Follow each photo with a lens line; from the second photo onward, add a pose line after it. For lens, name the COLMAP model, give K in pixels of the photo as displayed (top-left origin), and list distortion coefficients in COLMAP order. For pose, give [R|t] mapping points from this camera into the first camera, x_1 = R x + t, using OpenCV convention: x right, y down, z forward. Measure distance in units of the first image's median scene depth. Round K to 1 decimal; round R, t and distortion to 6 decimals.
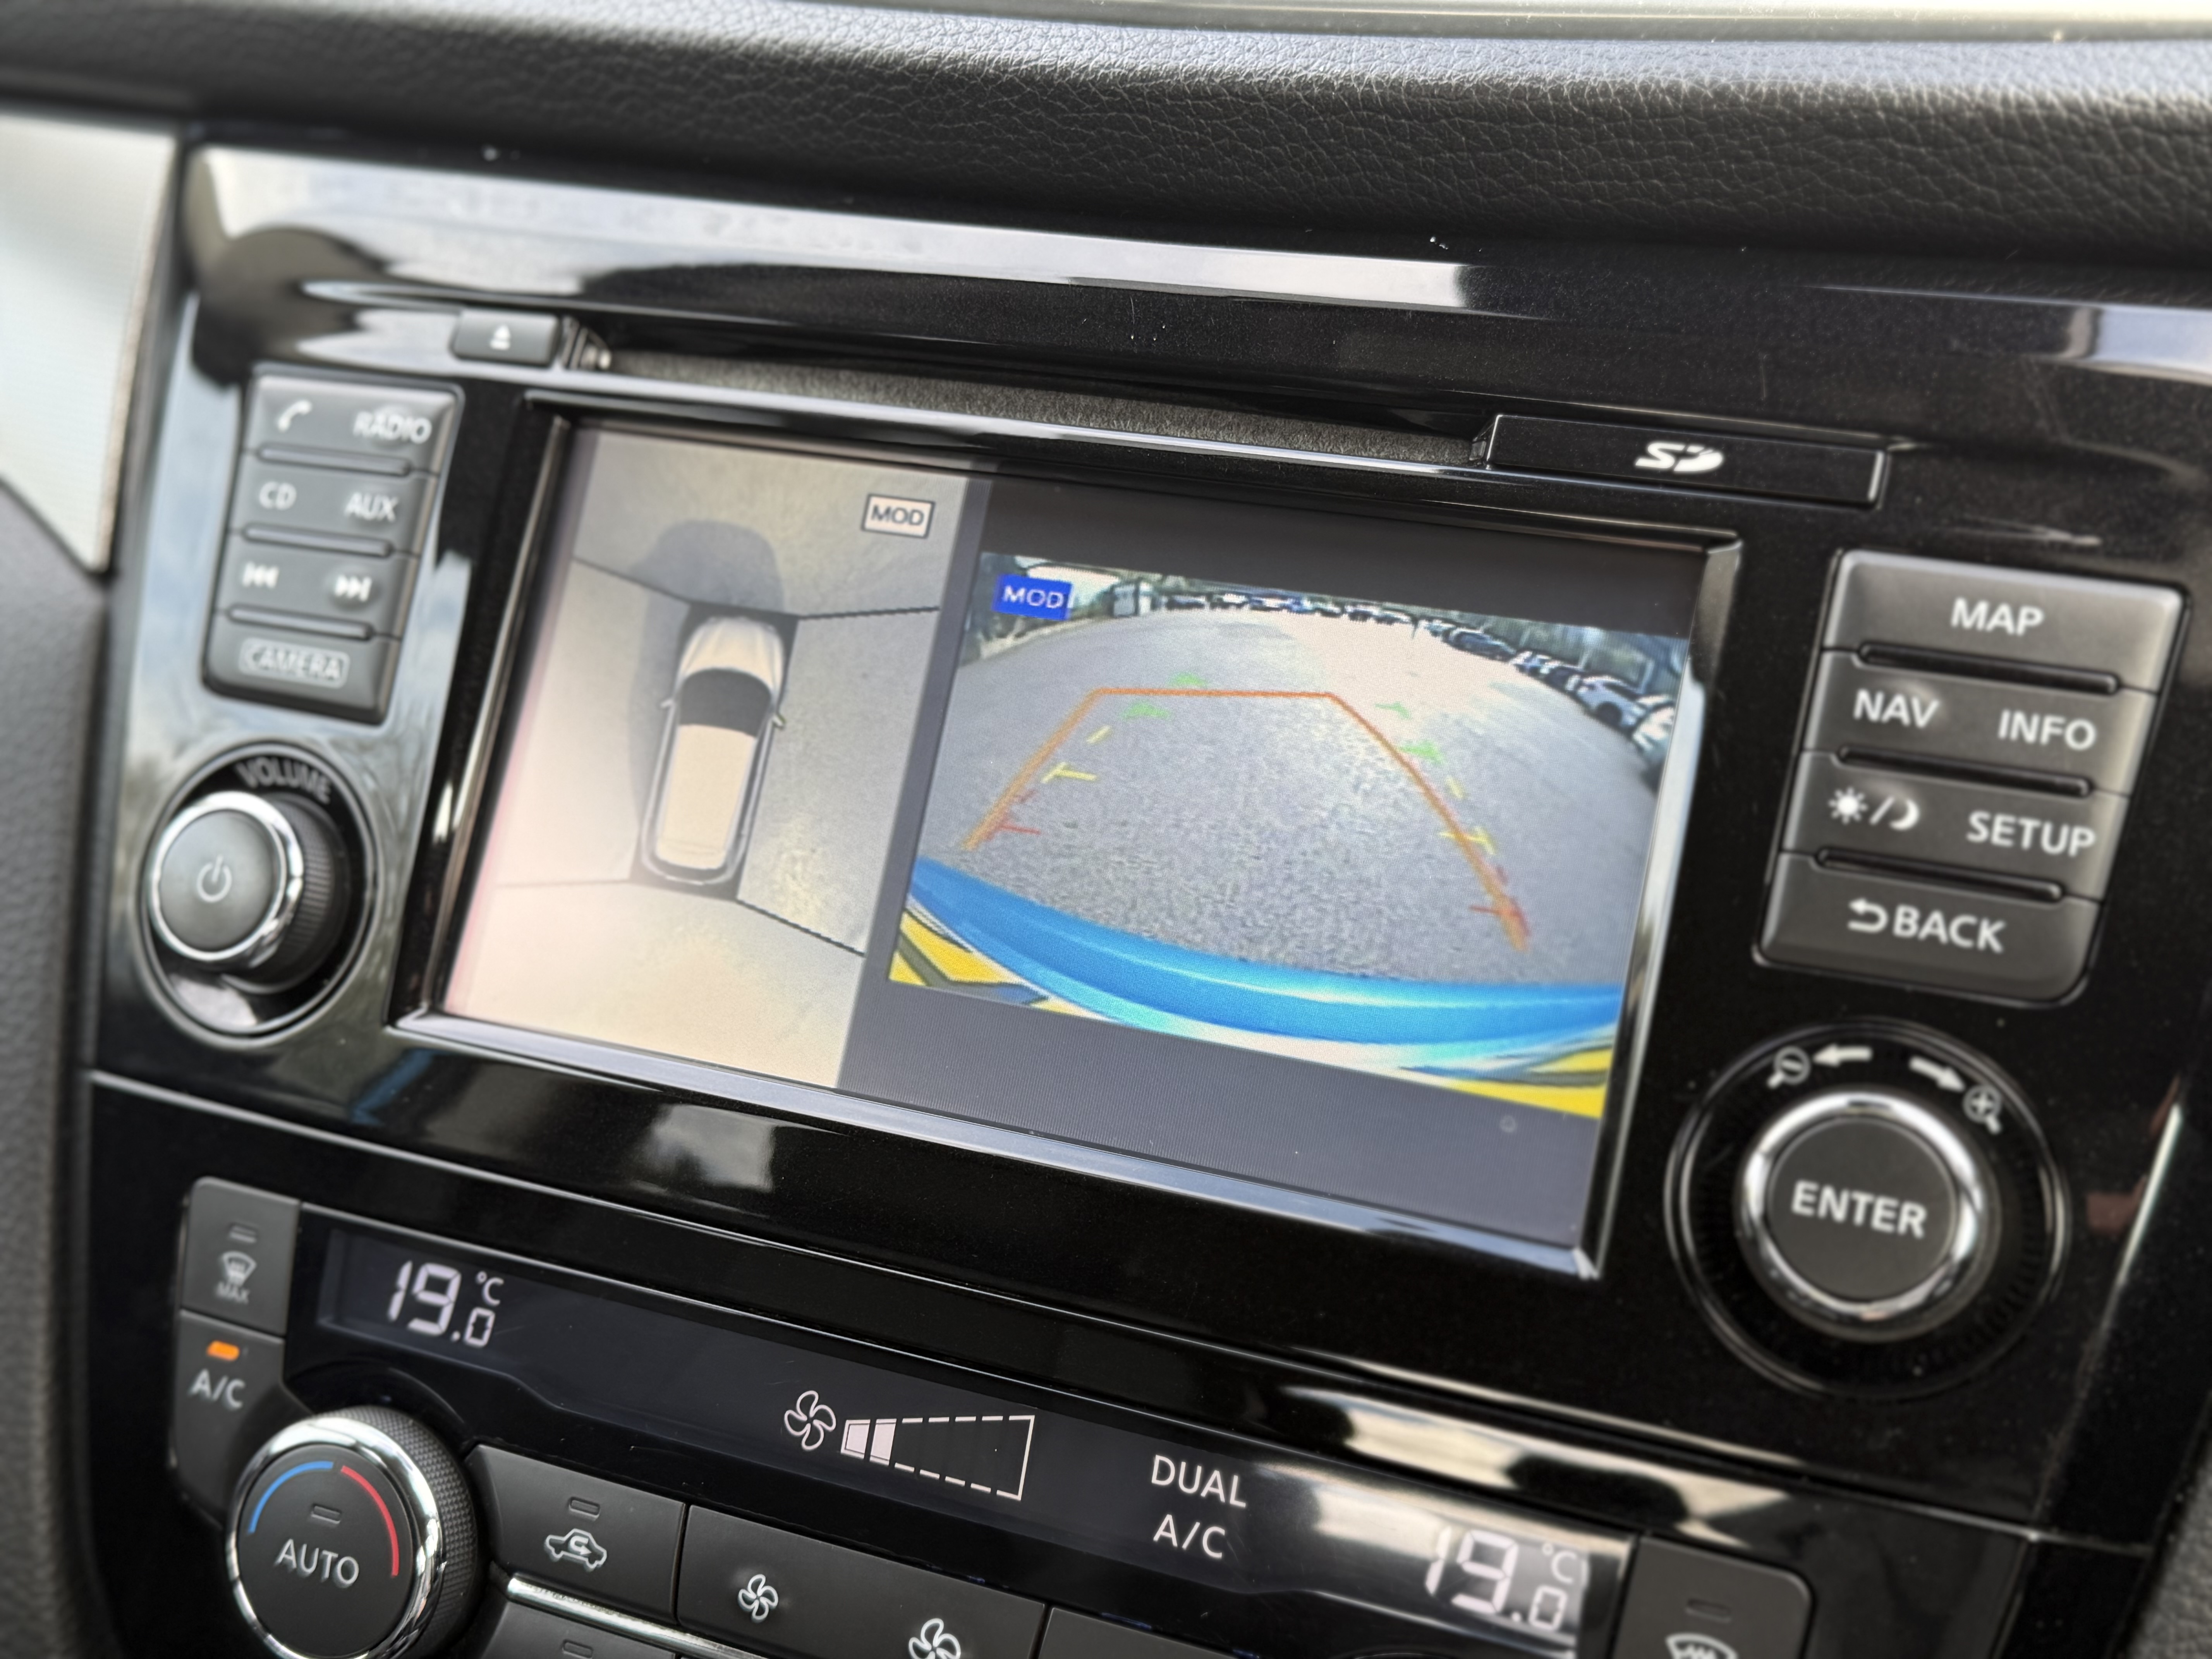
lens RADIAL K [[2597.4, 0, 1117.8], [0, 2597.4, 836.6], [0, 0, 1]] dist [0.047434, 0.000000]
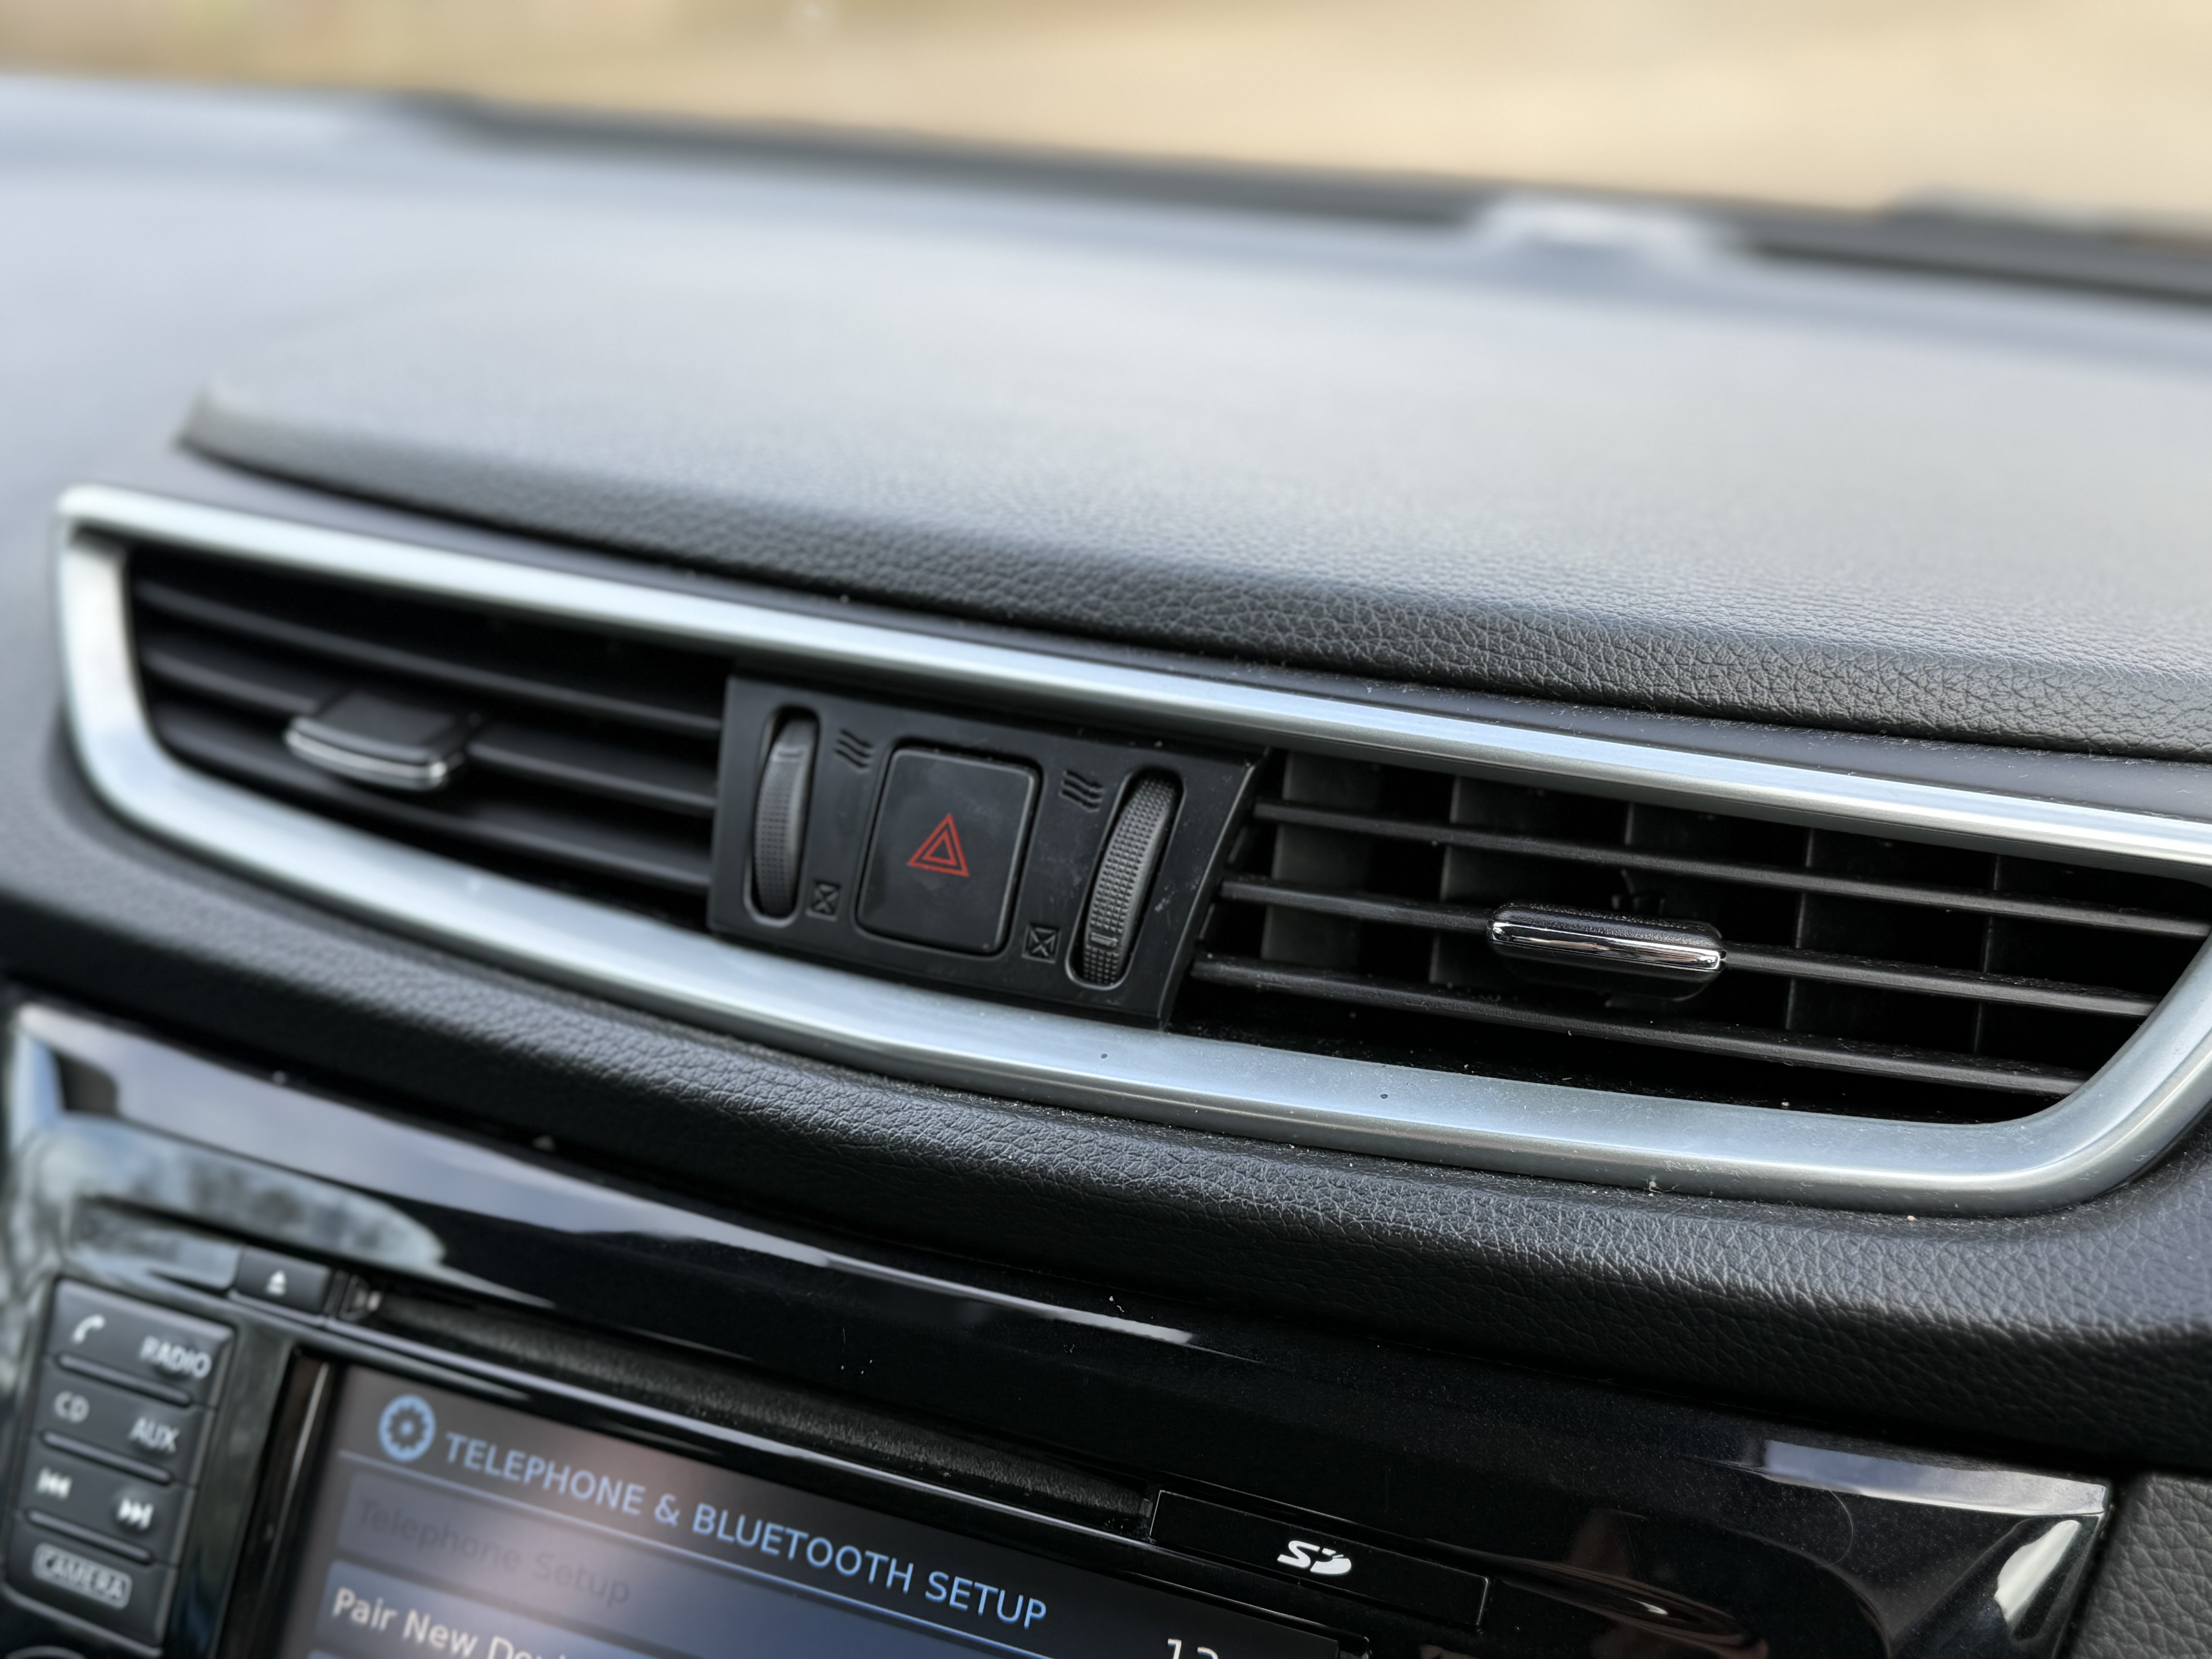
lens RADIAL K [[2597.4, 0, 1087.1], [0, 2597.4, 824.5], [0, 0, 1]] dist [0.047434, 0.000000]
pose [[0.999854, 0.015196, 0.007770, 0.100457], [-0.015075, 0.999767, -0.015432, -0.419122], [-0.008002, 0.015312, 0.999851, -0.110742]]
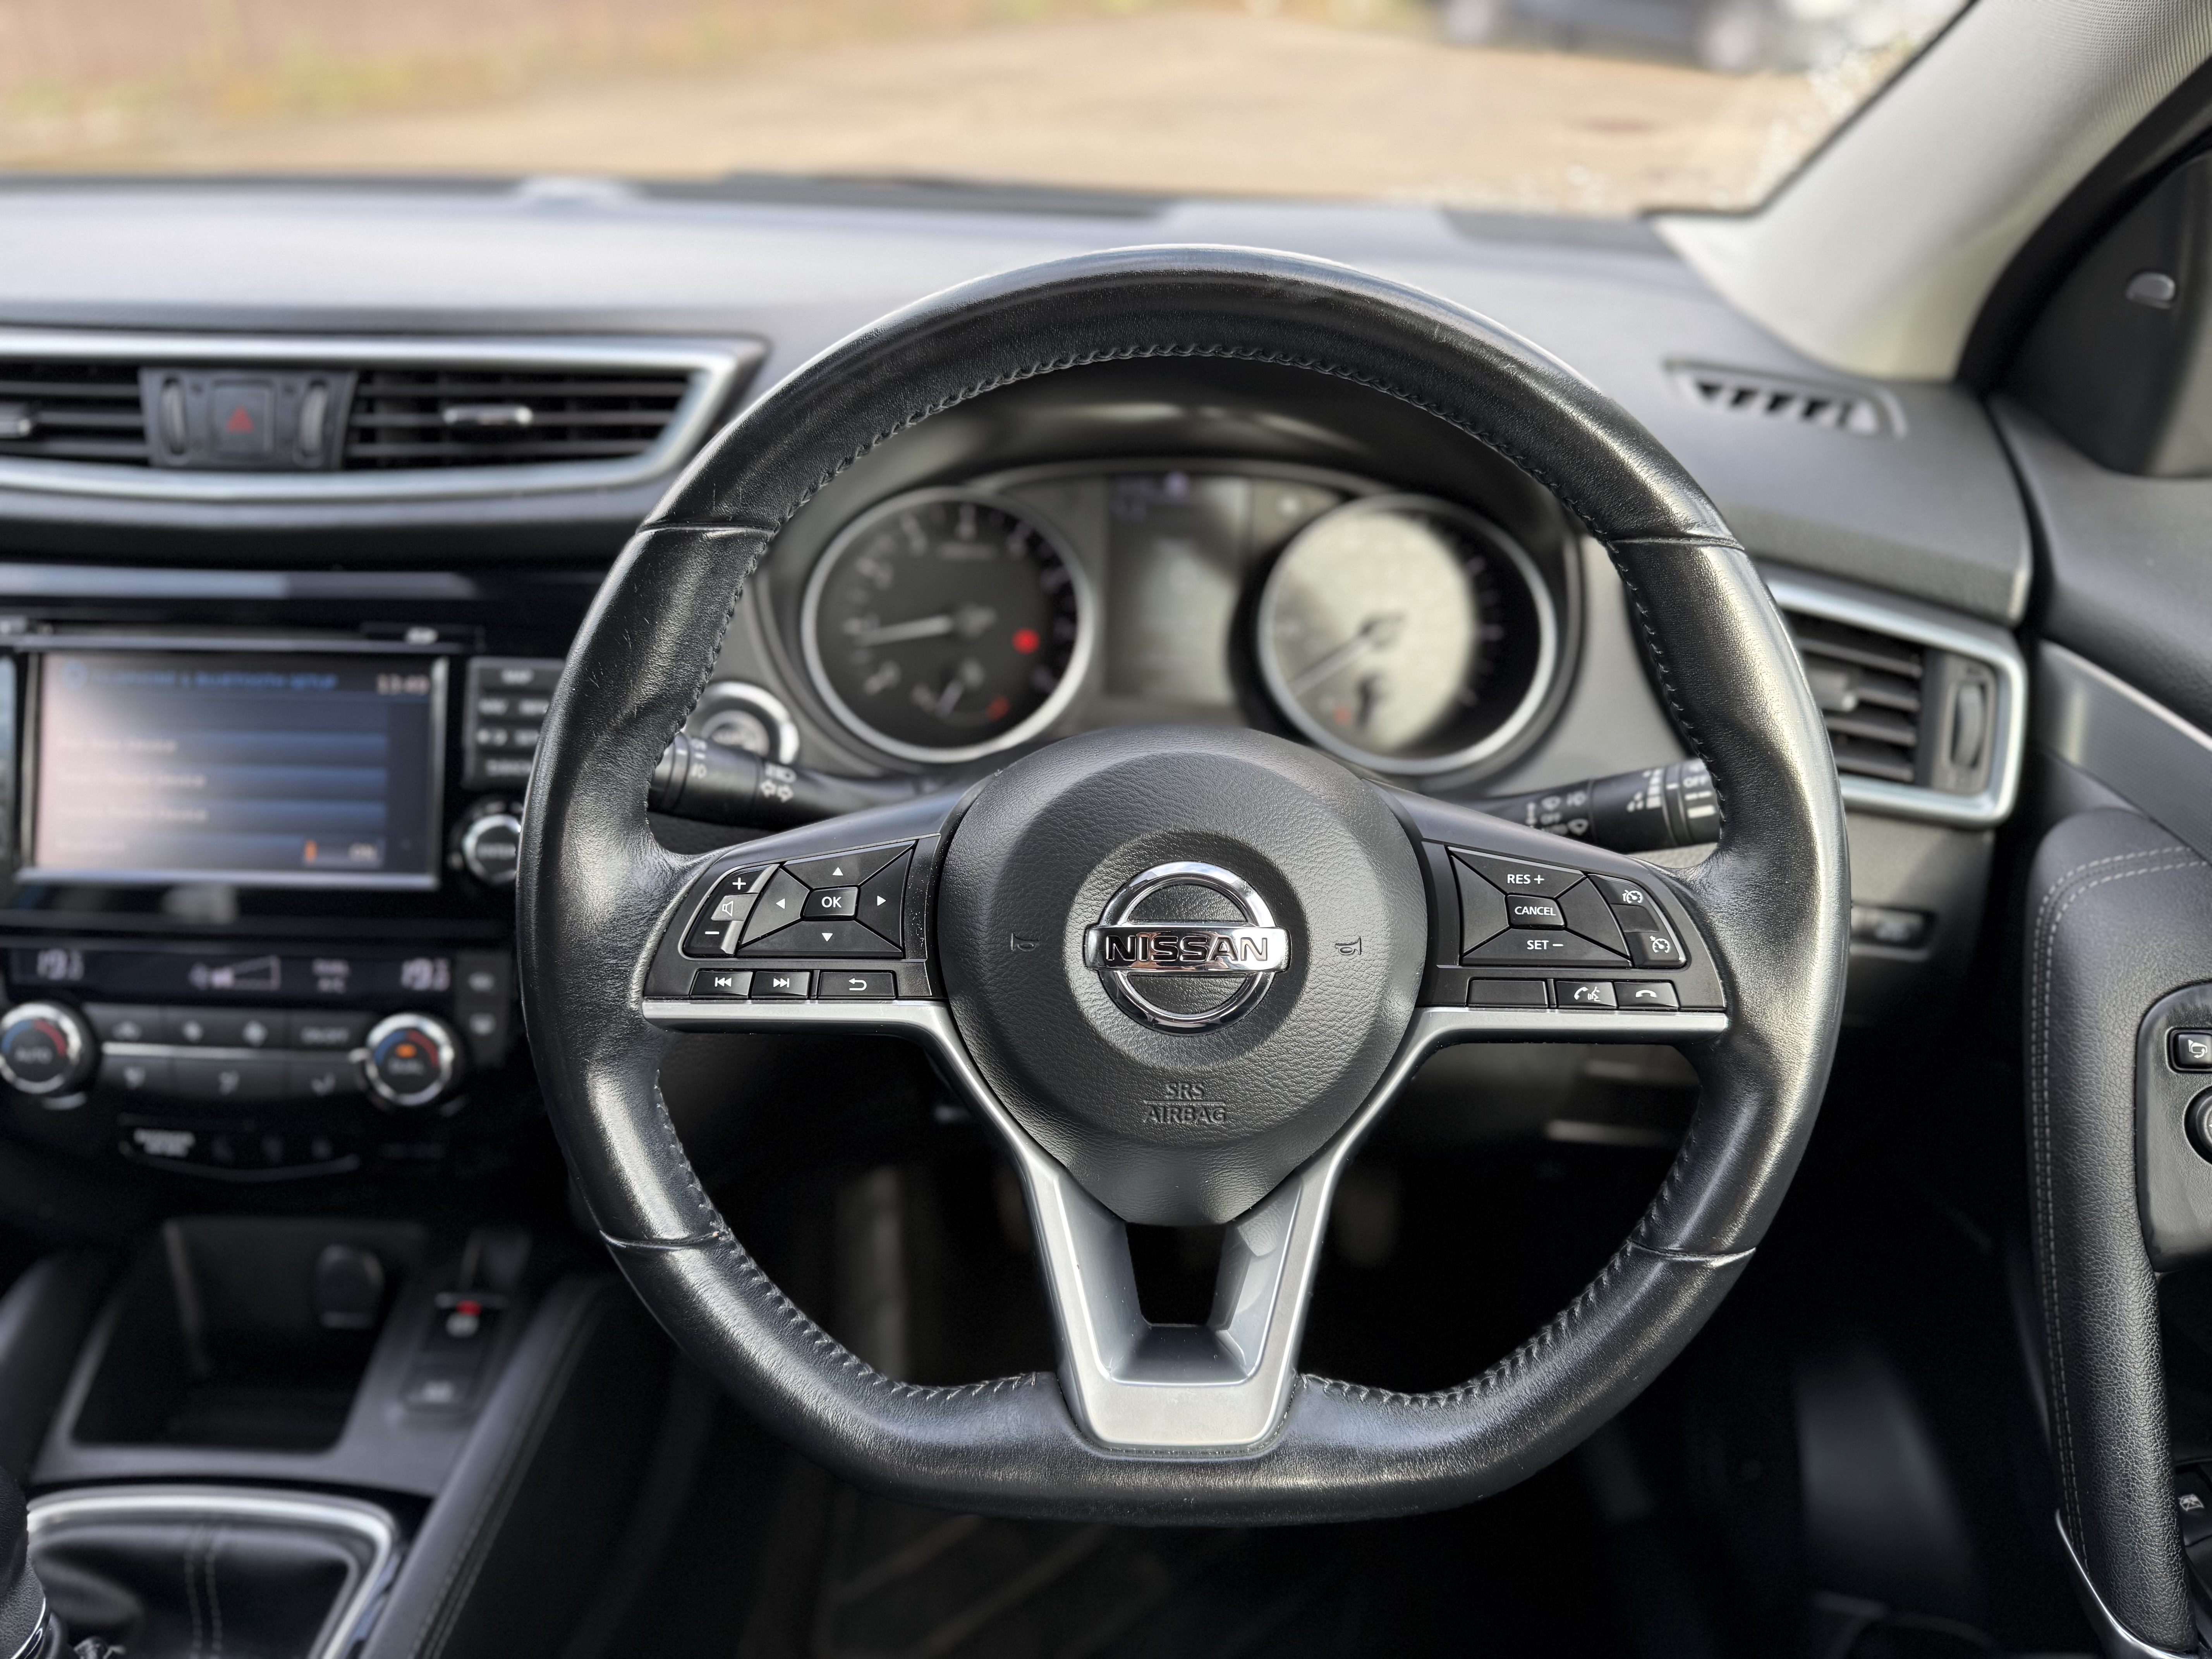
lens RADIAL K [[1568.9, 0, 1124.1], [0, 1568.9, 854.6], [0, 0, 1]] dist [0.019849, -0.047049]
pose [[0.930549, -0.176231, 0.320970, 0.338316], [0.132045, 0.979089, 0.154753, -0.063300], [-0.341531, -0.101623, 0.934360, -1.136565]]
